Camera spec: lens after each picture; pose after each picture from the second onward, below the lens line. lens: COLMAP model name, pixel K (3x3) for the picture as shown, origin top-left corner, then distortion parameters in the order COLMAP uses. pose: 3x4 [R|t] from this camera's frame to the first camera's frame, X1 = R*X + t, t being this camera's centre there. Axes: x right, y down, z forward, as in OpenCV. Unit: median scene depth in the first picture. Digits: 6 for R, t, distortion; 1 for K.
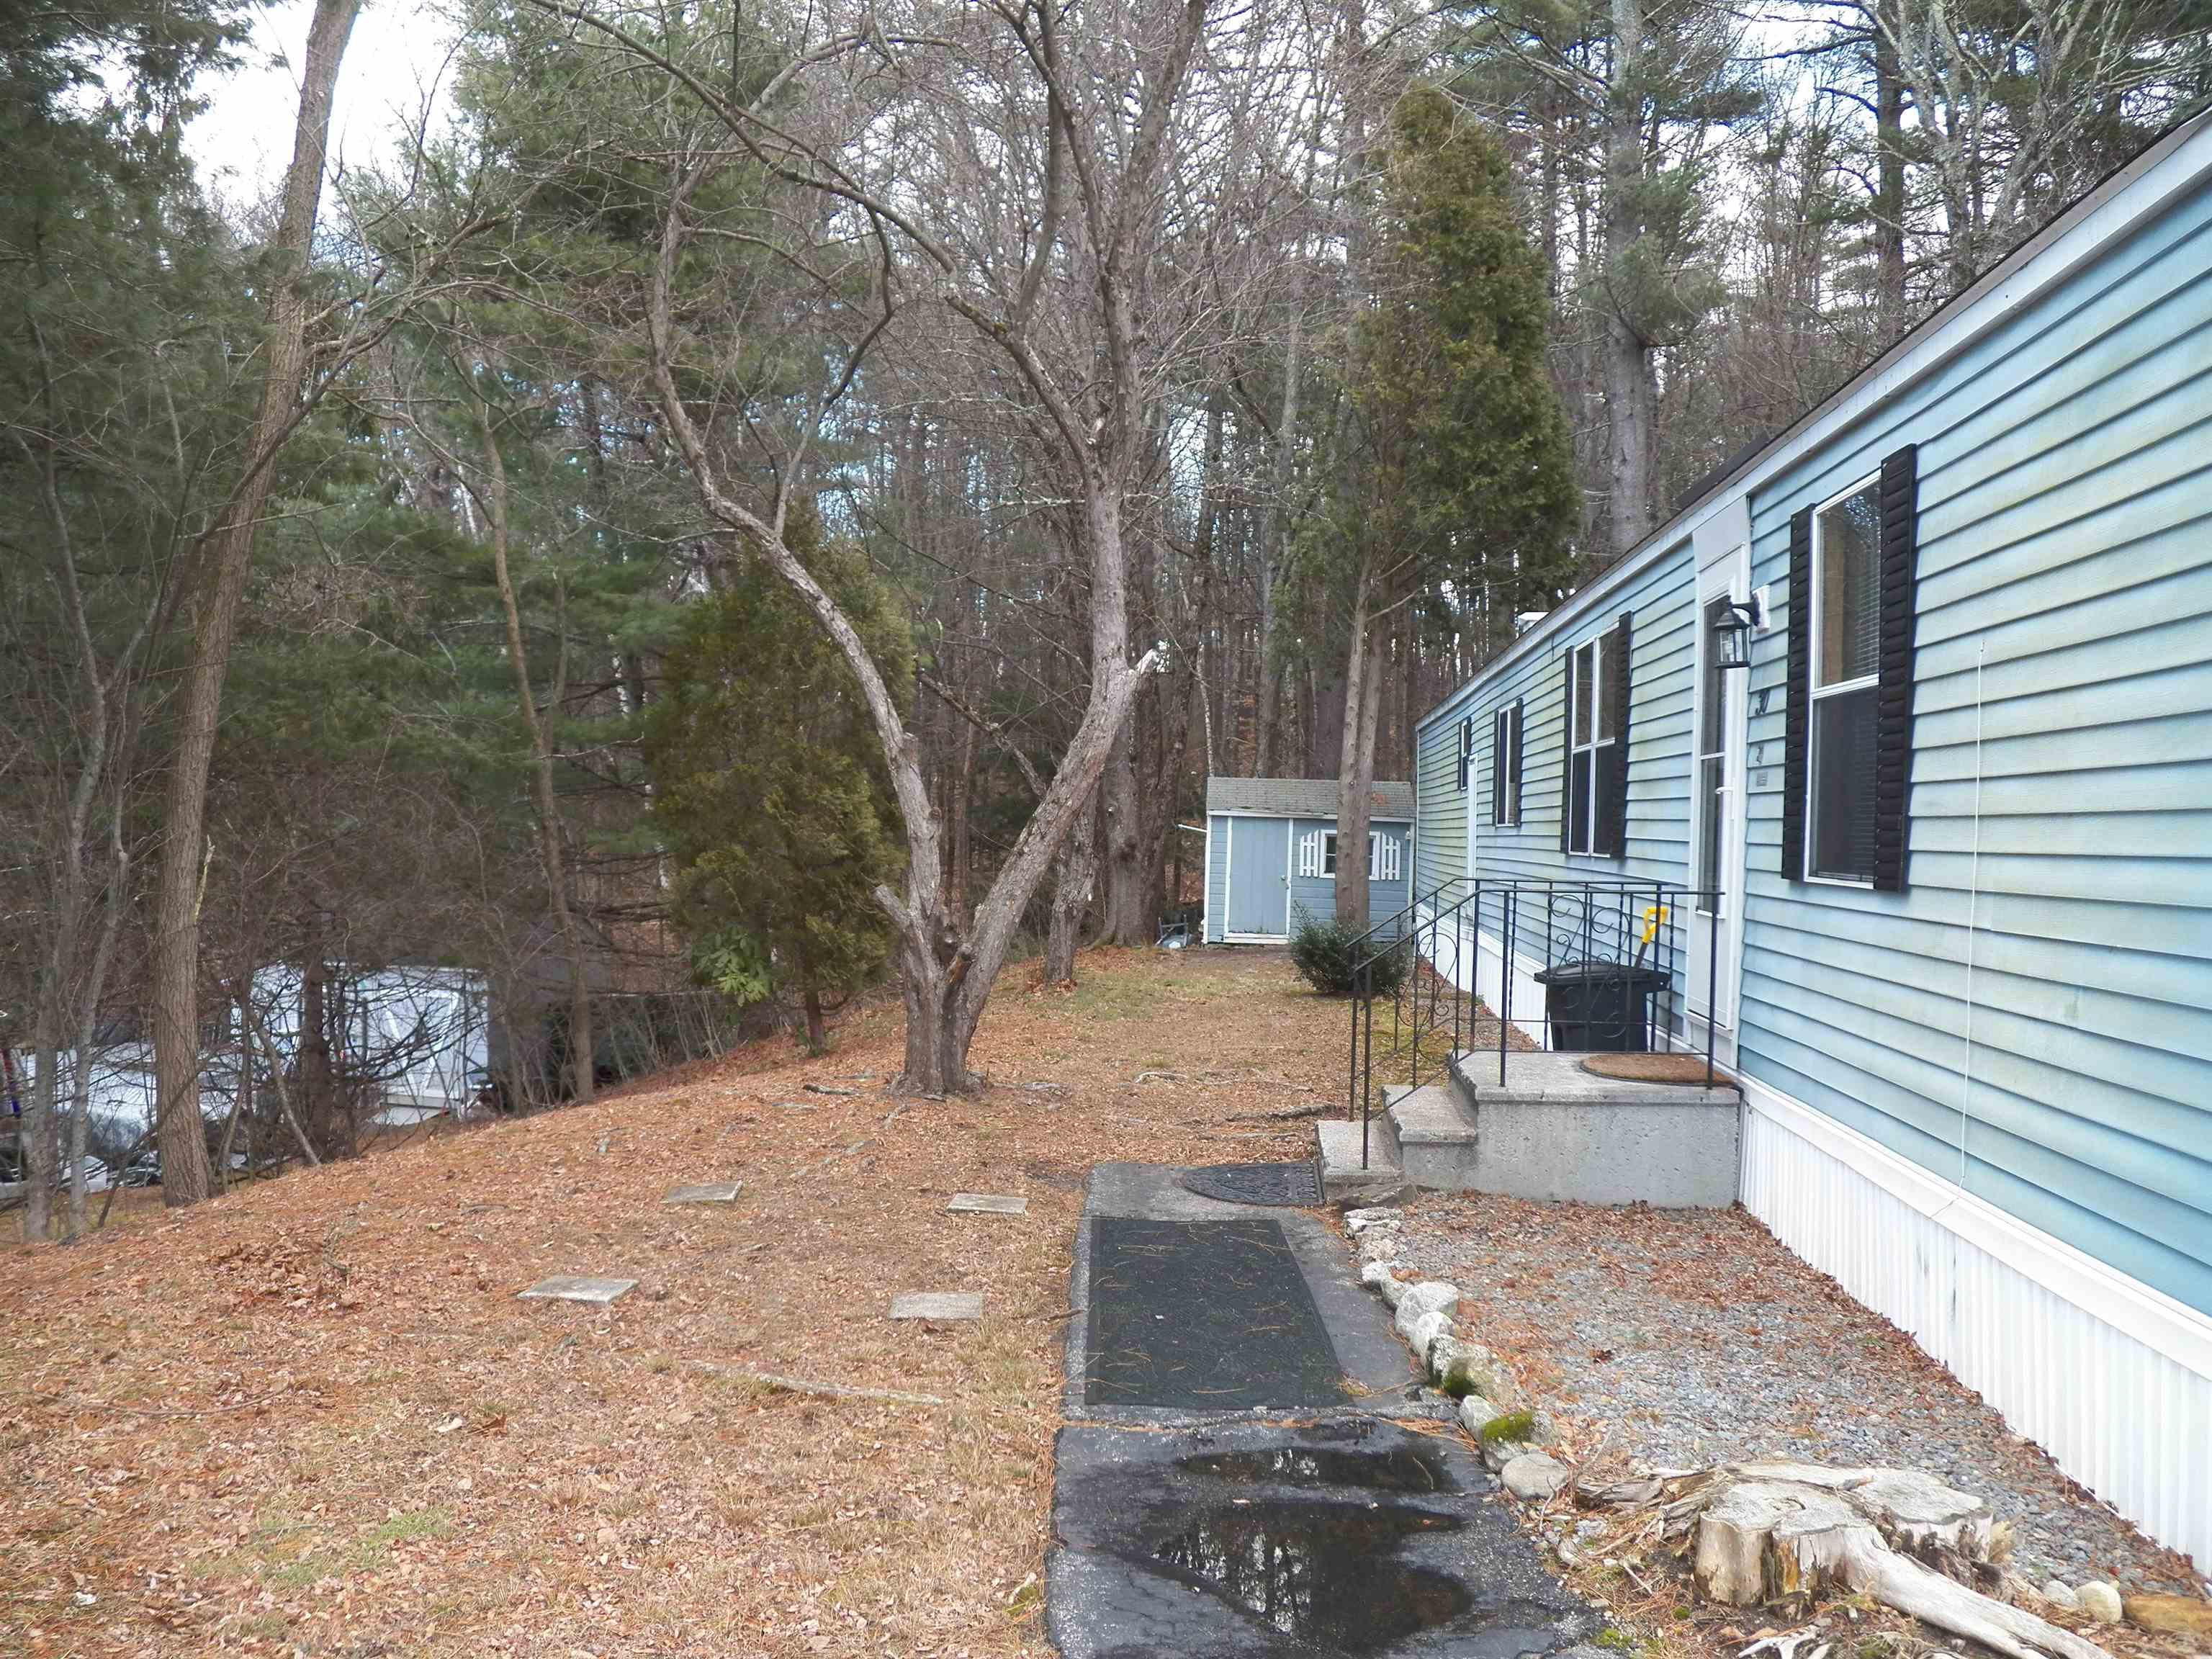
lens RADIAL K [[1801.0, 0, 1134.0], [0, 1801.0, 865.5], [0, 0, 1]] dist [-0.144542, 0.103802]
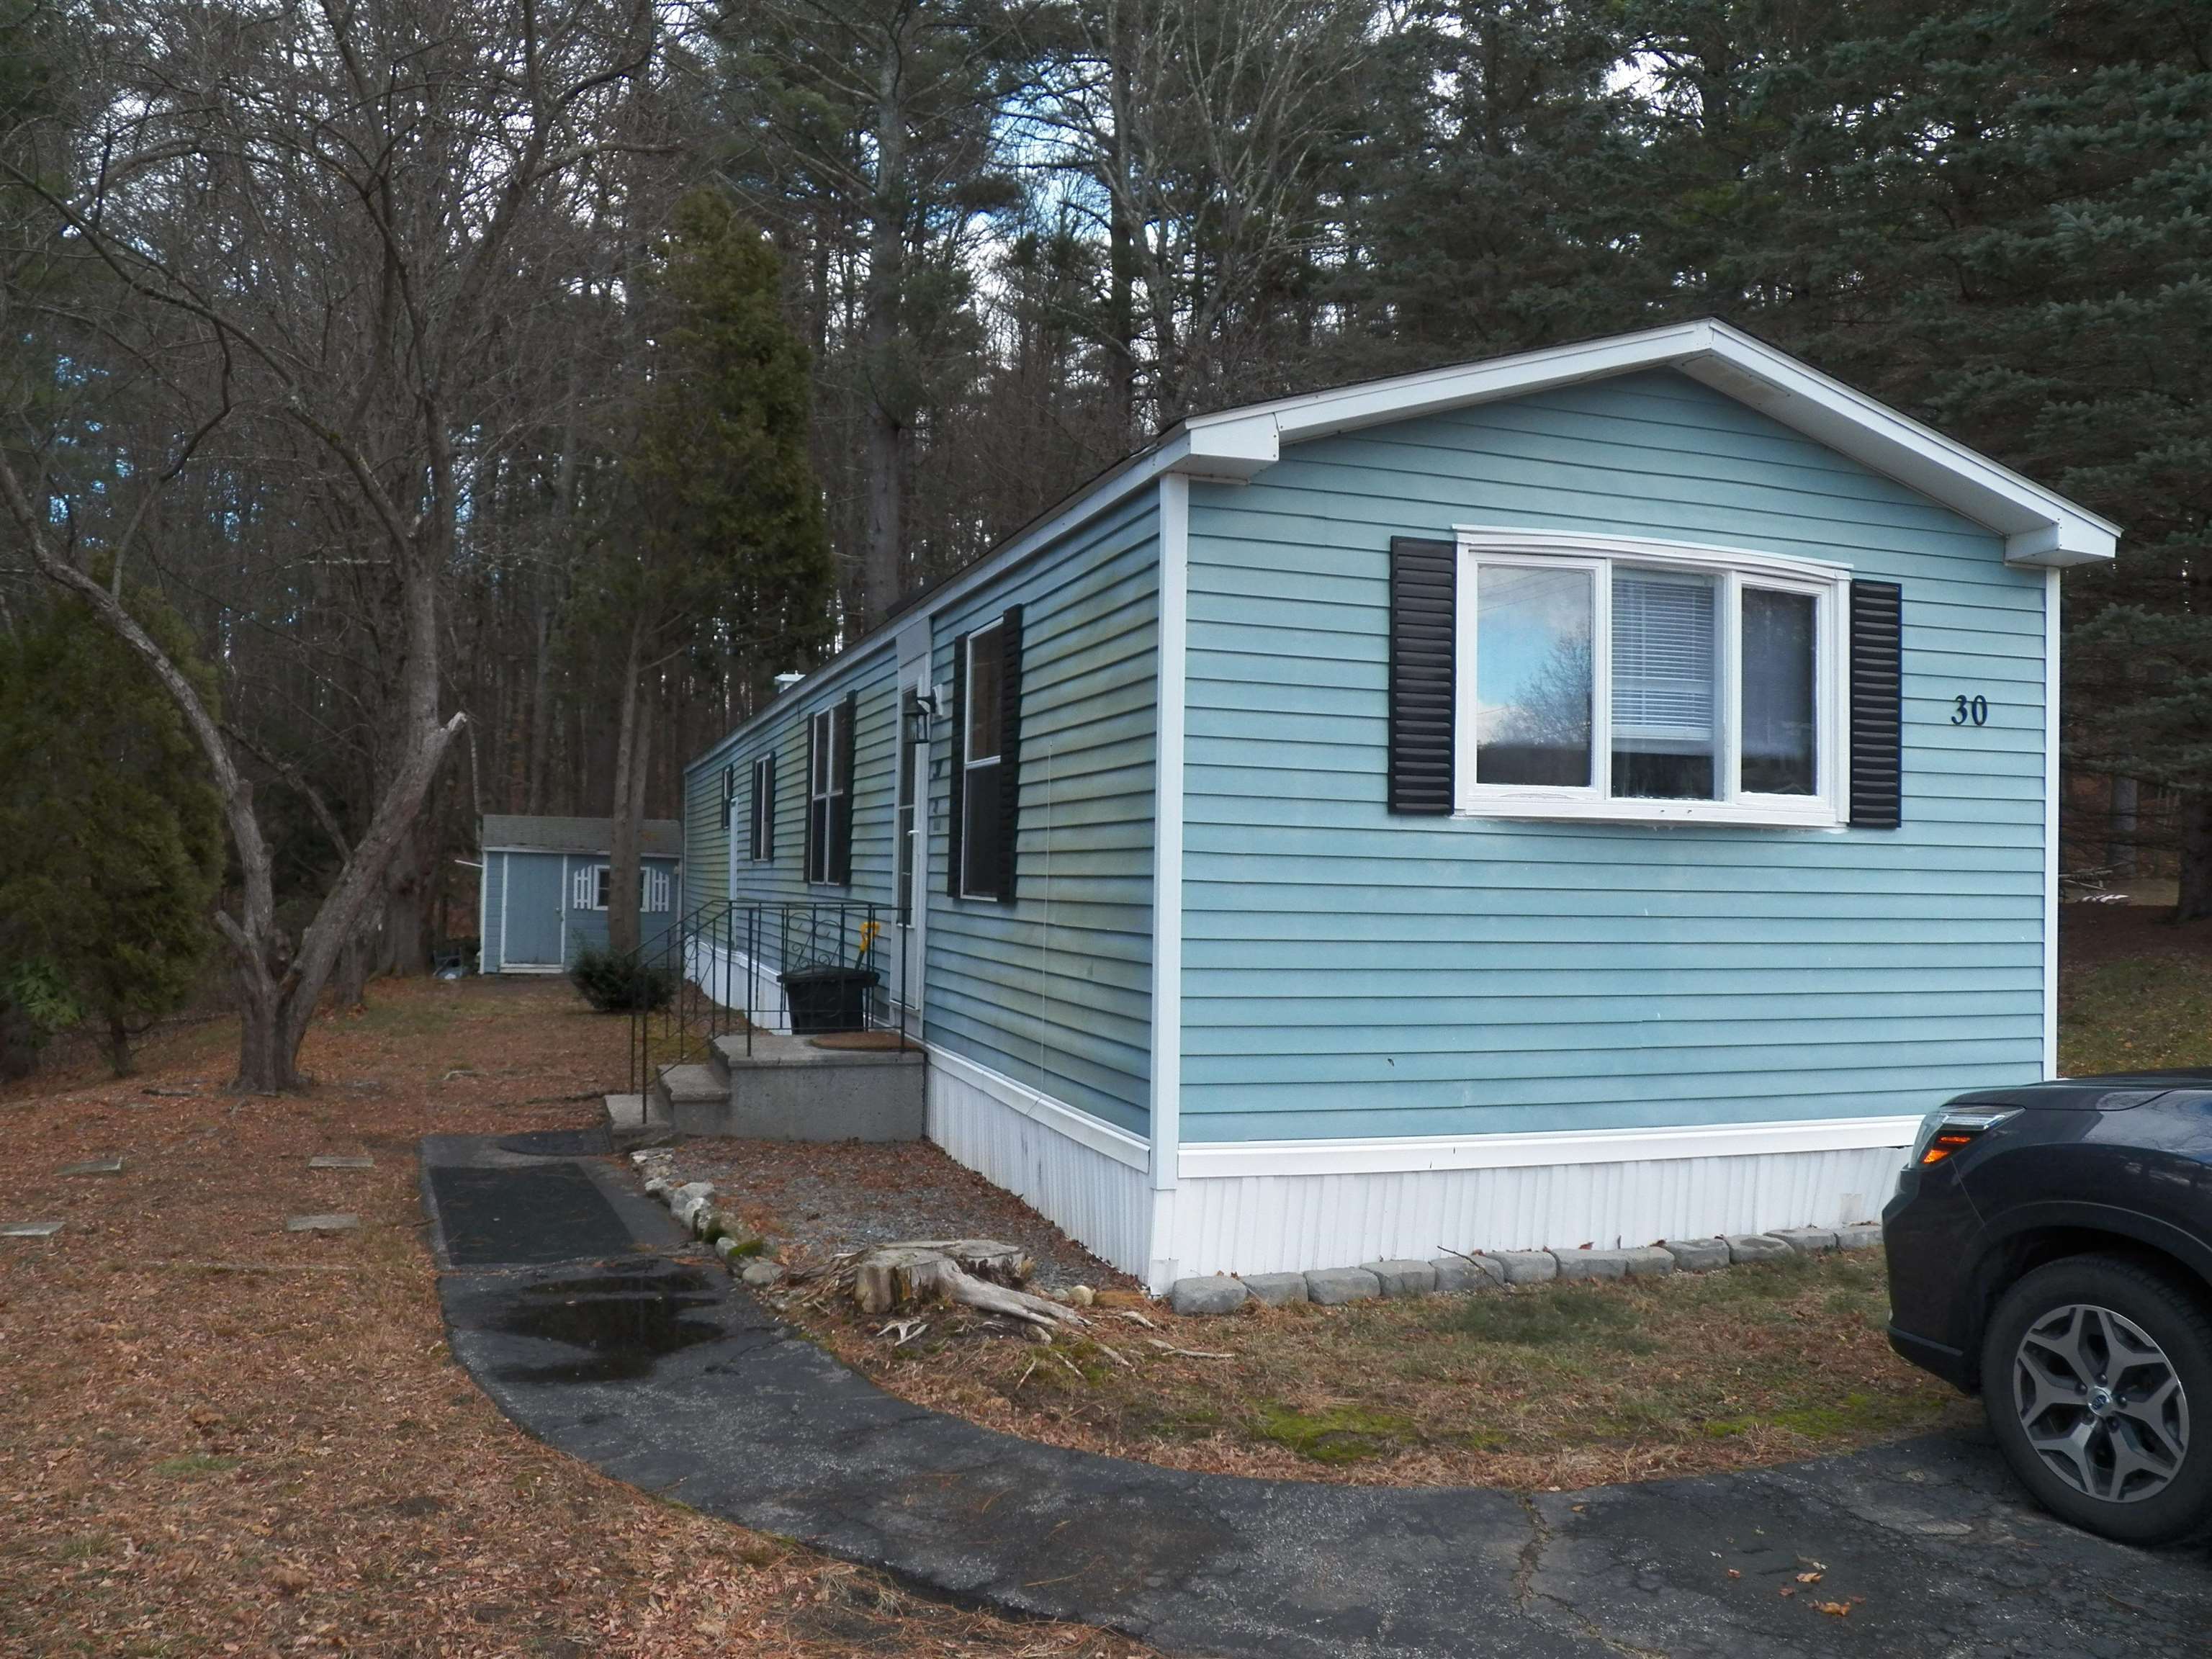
lens RADIAL K [[1801.0, 0, 1115.7], [0, 1801.0, 839.1], [0, 0, 1]] dist [-0.144542, 0.103802]
pose [[0.924061, 0.004390, 0.382220, -0.041349], [0.008903, 0.999416, -0.033004, 0.007491], [-0.382142, 0.033901, 0.923482, -0.276661]]
